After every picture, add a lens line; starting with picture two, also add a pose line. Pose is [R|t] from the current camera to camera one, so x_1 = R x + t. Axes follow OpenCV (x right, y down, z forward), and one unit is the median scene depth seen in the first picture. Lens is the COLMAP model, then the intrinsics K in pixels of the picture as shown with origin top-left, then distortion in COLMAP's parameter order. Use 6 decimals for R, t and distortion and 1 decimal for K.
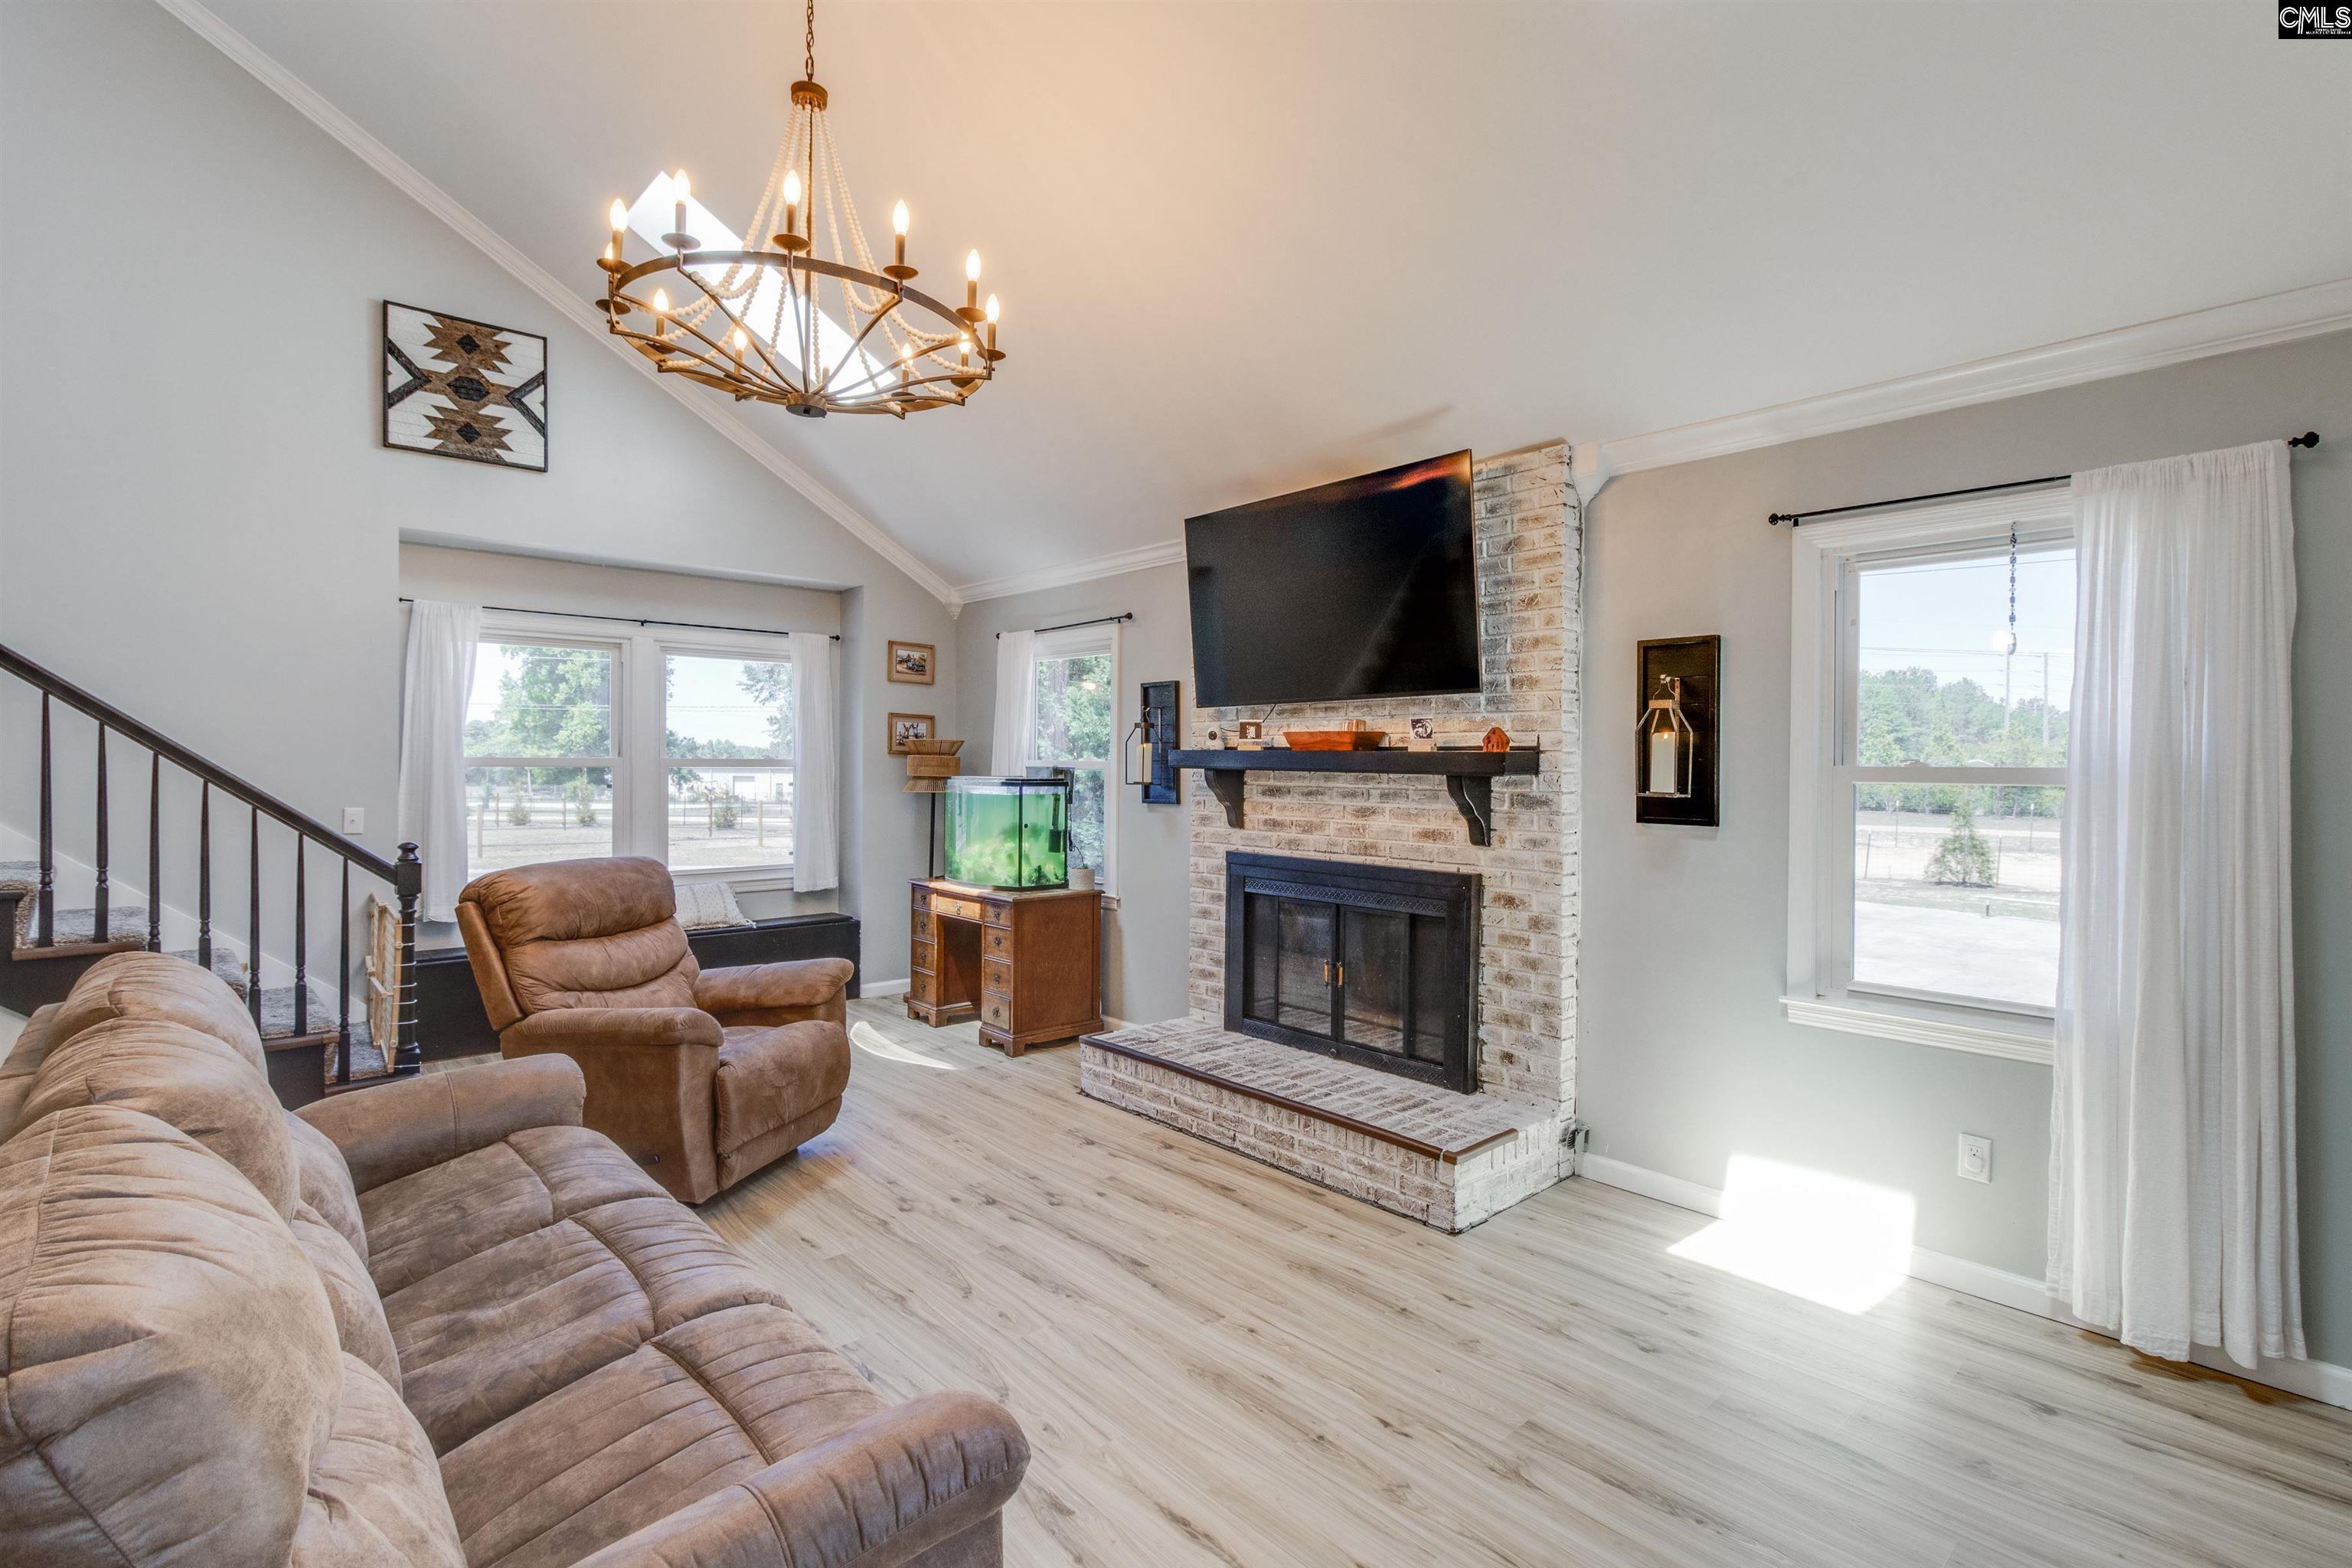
lens RADIAL K [[1085.2, 0, 1185.5], [0, 1085.2, 767.9], [0, 0, 1]] dist [0.000553, 0.000513]
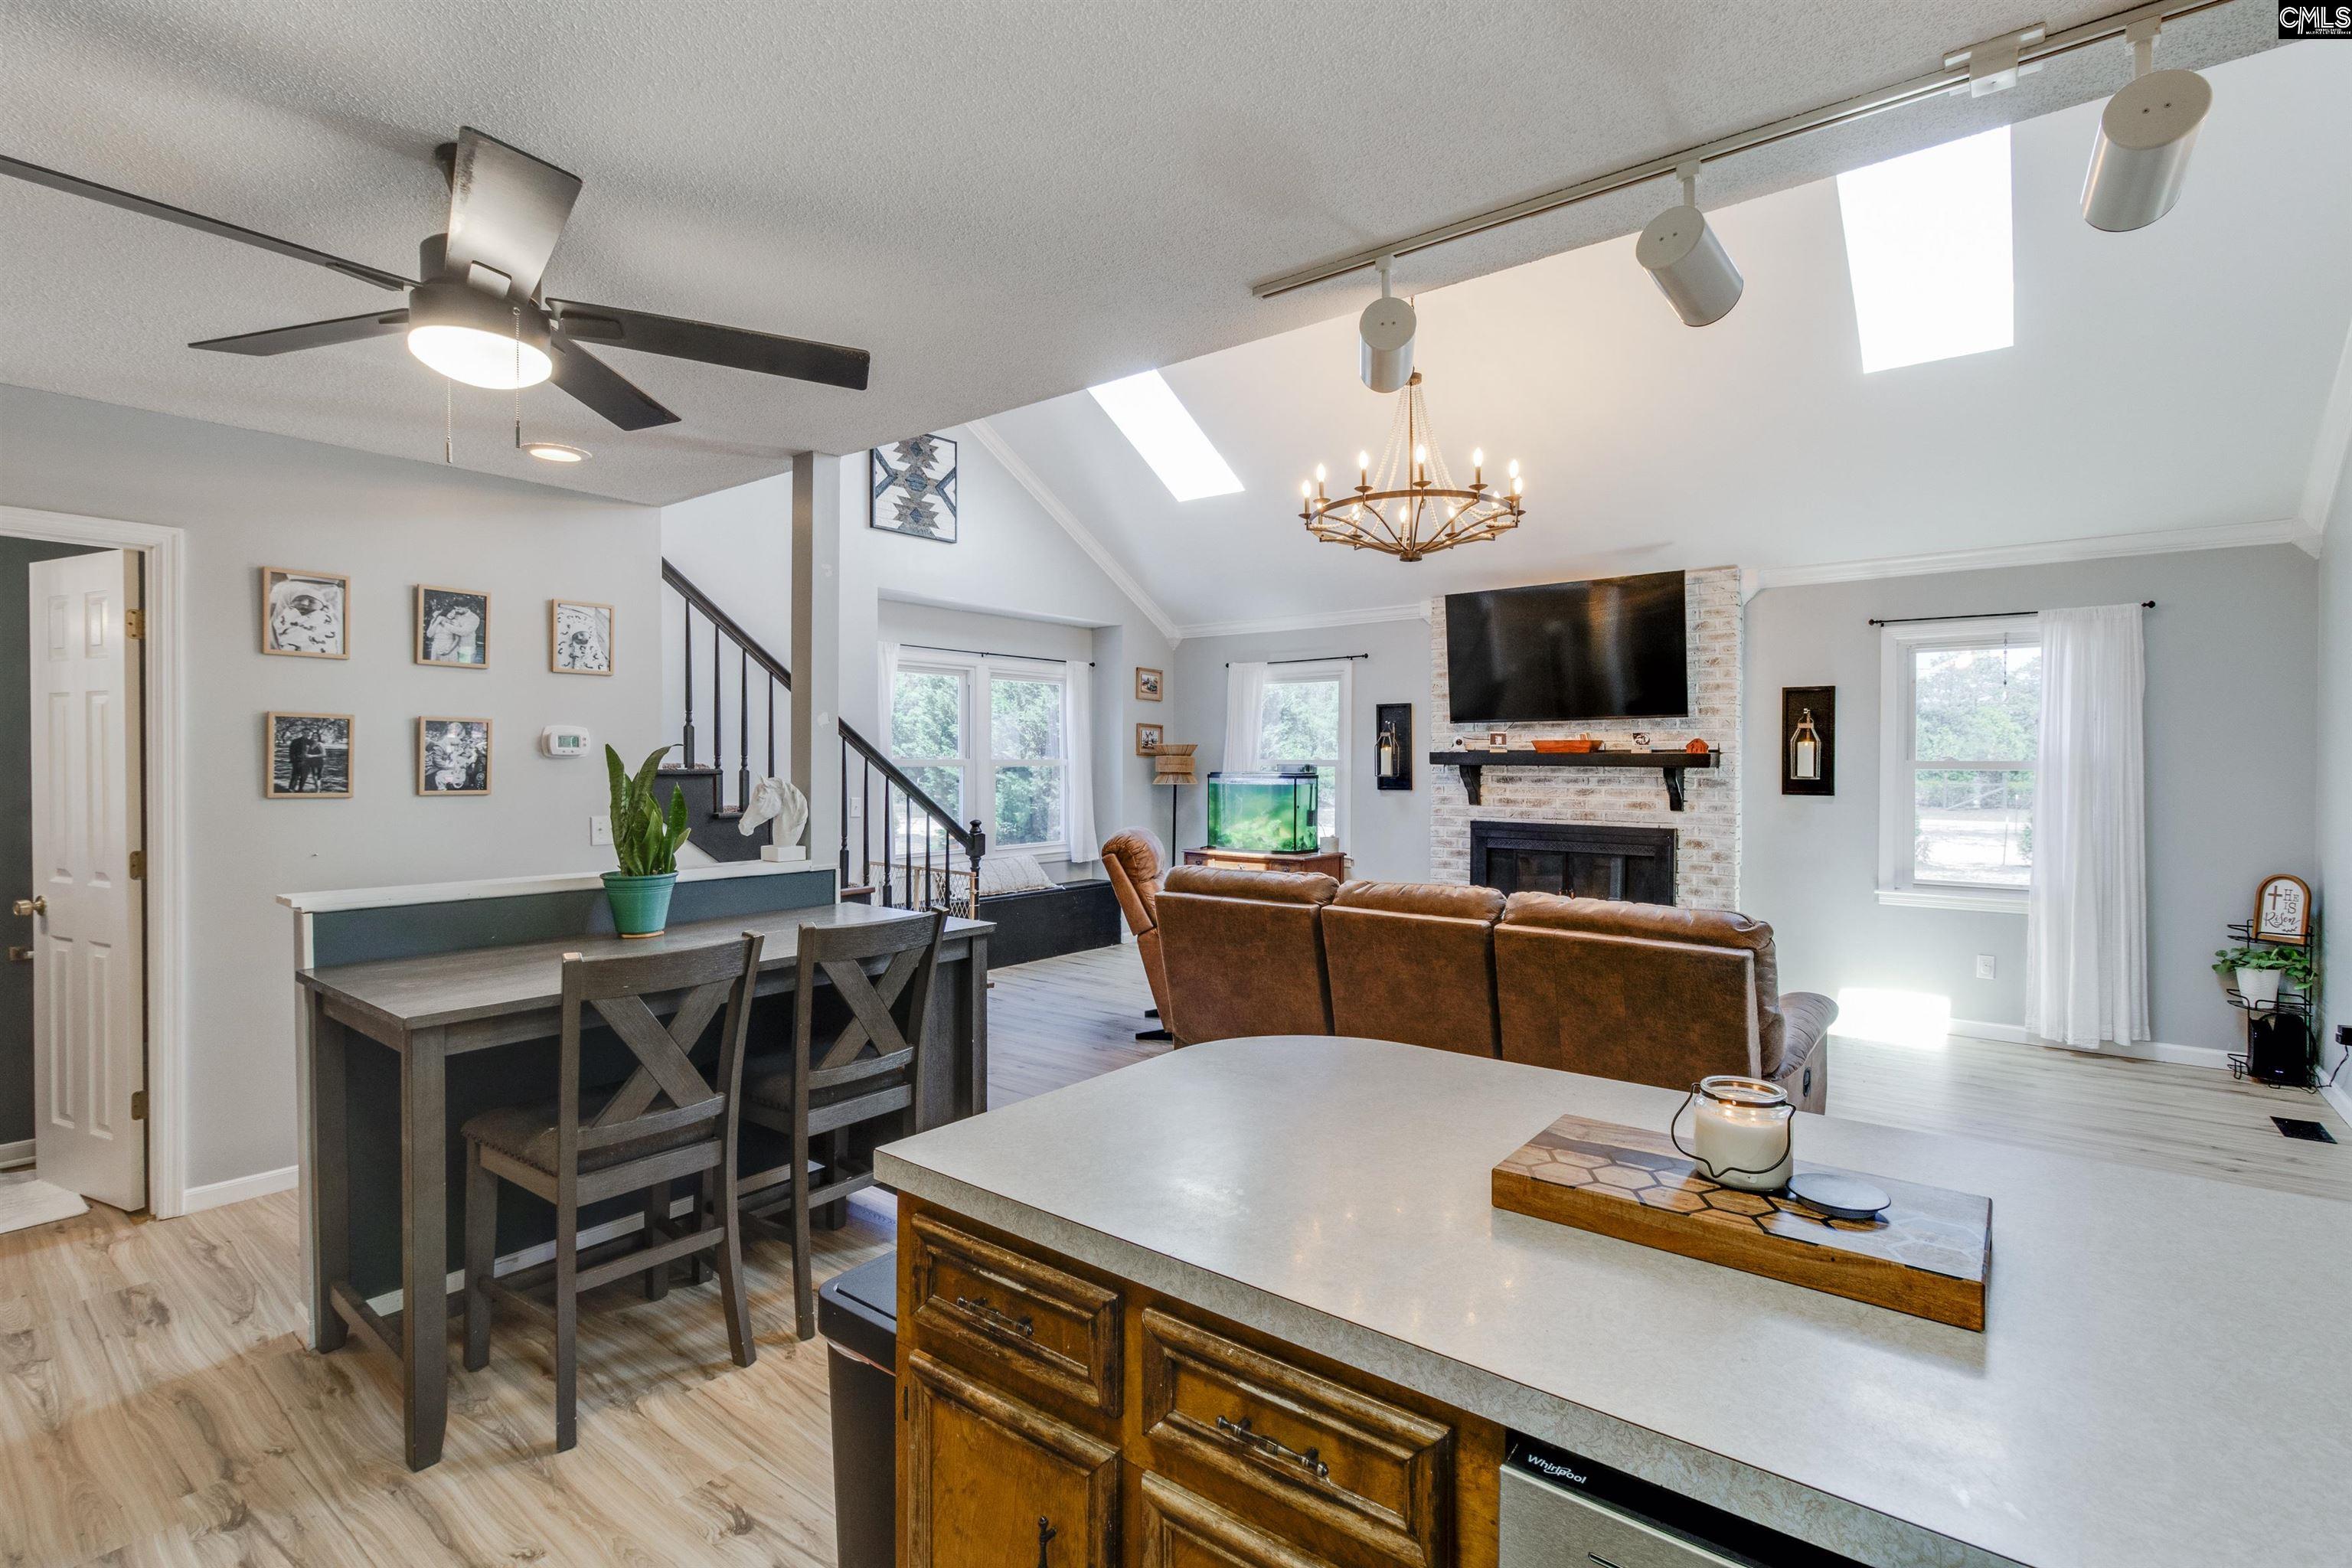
lens RADIAL K [[1090.8, 0, 1185.0], [0, 1090.8, 769.1], [0, 0, 1]] dist [0.002244, 0.000384]
pose [[0.985760, -0.006977, 0.168011, -0.699450], [0.006307, 0.999970, 0.004520, -0.002685], [-0.168038, -0.003395, 0.985775, -0.464138]]
